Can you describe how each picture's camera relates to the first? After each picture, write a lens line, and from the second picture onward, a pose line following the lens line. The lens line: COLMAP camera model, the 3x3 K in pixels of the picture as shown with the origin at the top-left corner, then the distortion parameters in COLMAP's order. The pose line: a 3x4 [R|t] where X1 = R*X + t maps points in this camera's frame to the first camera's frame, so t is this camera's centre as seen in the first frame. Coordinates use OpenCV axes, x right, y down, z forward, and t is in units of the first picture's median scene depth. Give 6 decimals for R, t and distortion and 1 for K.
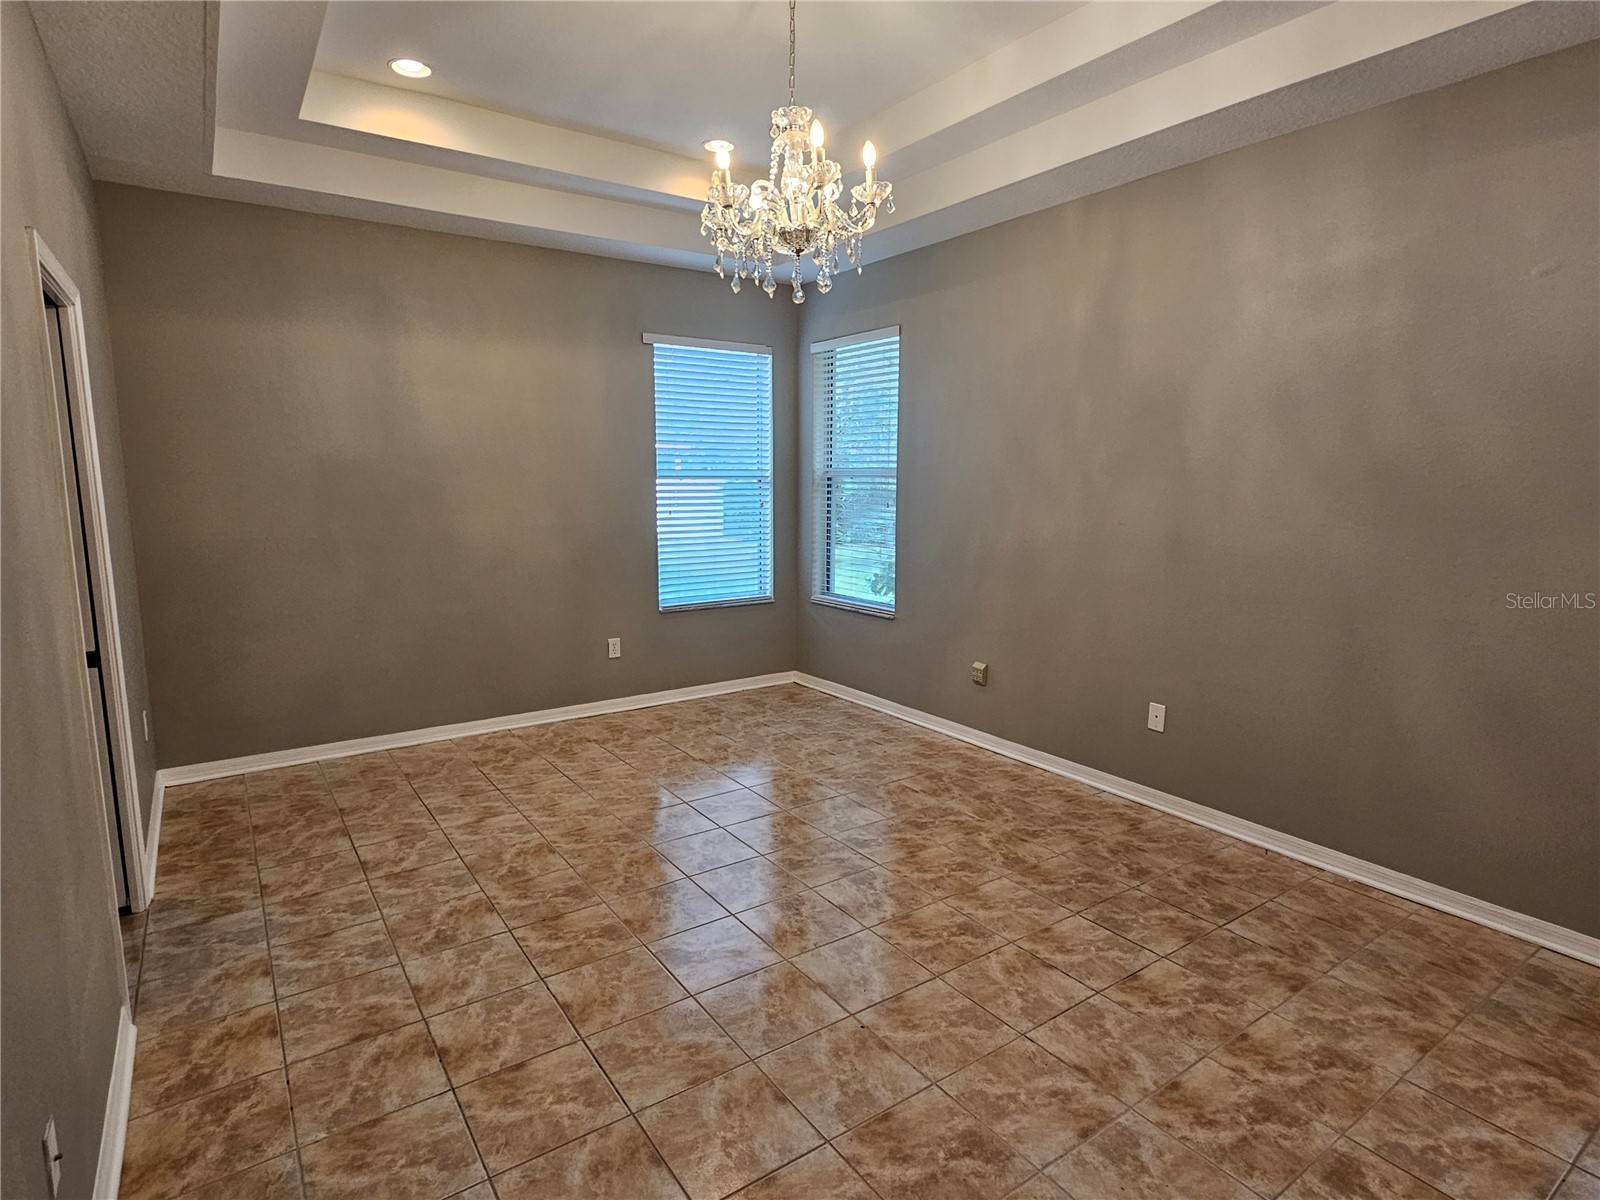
lens RADIAL K [[861.3, 0, 800.0], [0, 861.3, 600.0], [0, 0, 1]] dist [-0.004500, -0.001458]
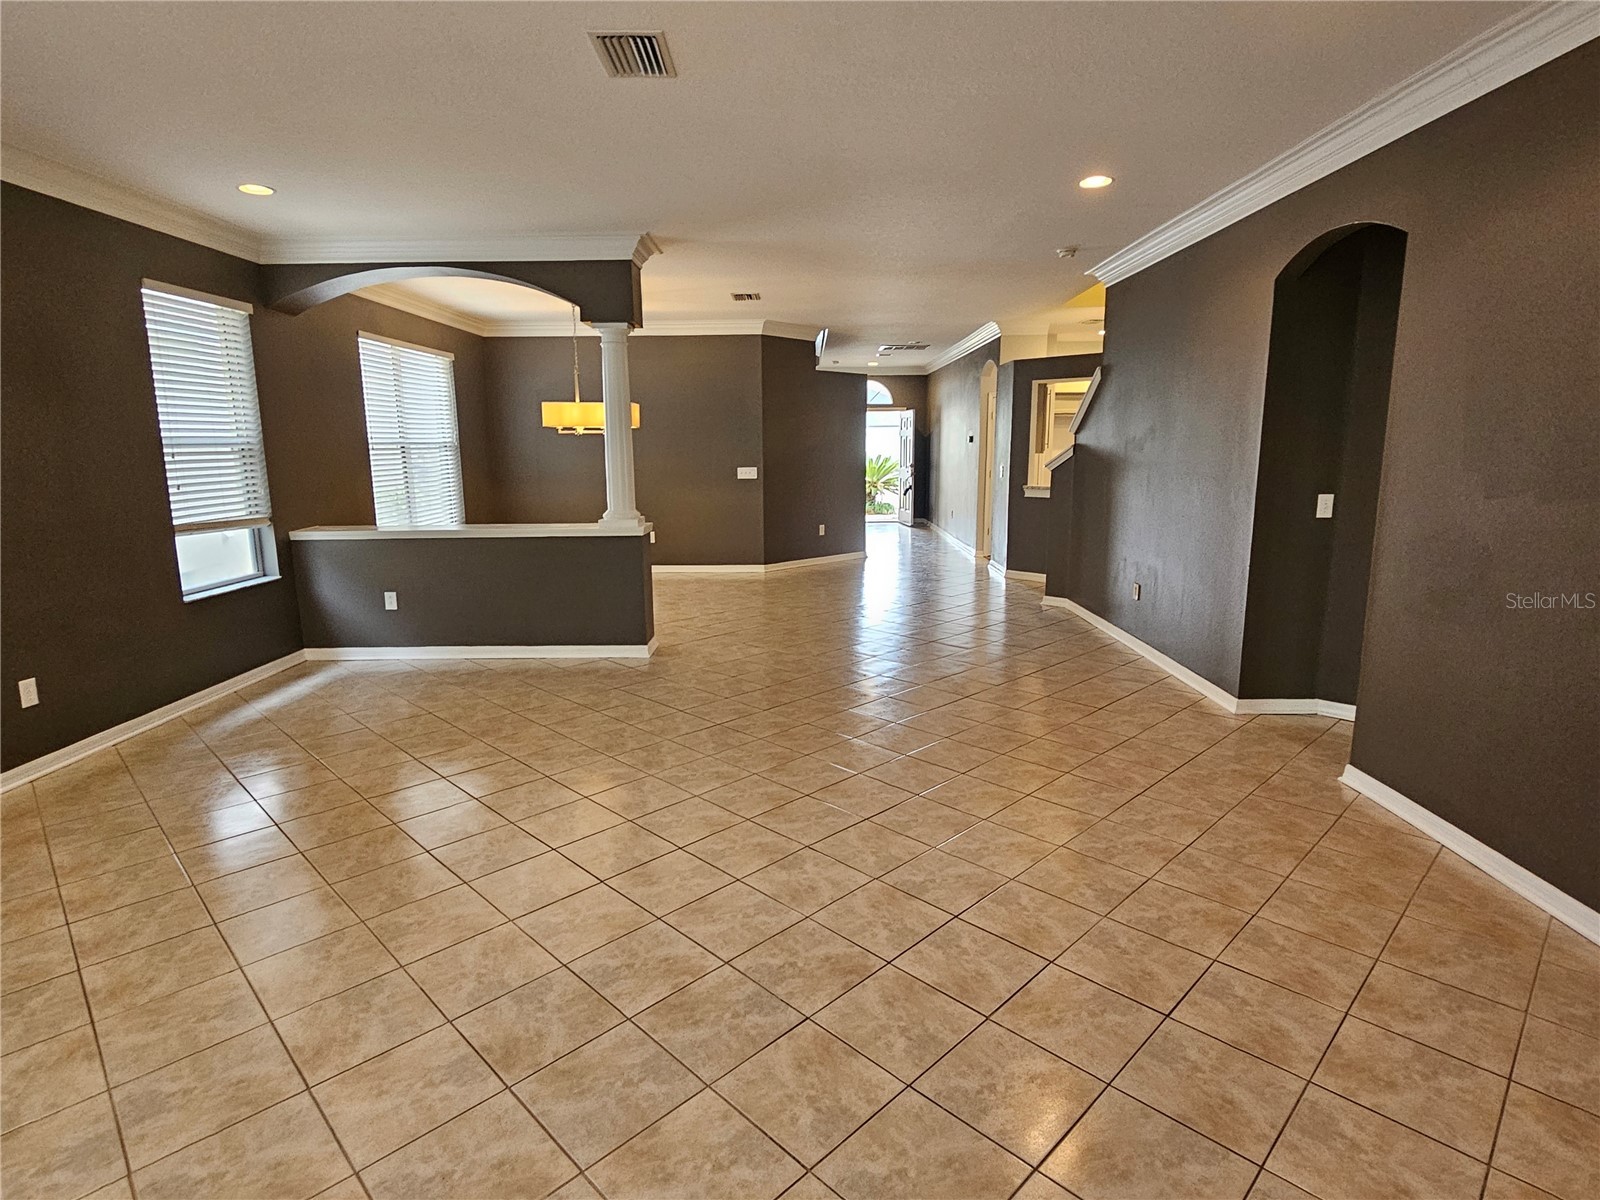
lens RADIAL K [[837.8, 0, 800.0], [0, 837.8, 600.0], [0, 0, 1]] dist [0.003854, 0.001631]
pose [[0.983406, -0.052691, 0.173599, -0.068789], [0.044740, 0.997776, 0.049402, -0.014896], [-0.175816, -0.040815, 0.983576, 0.098766]]
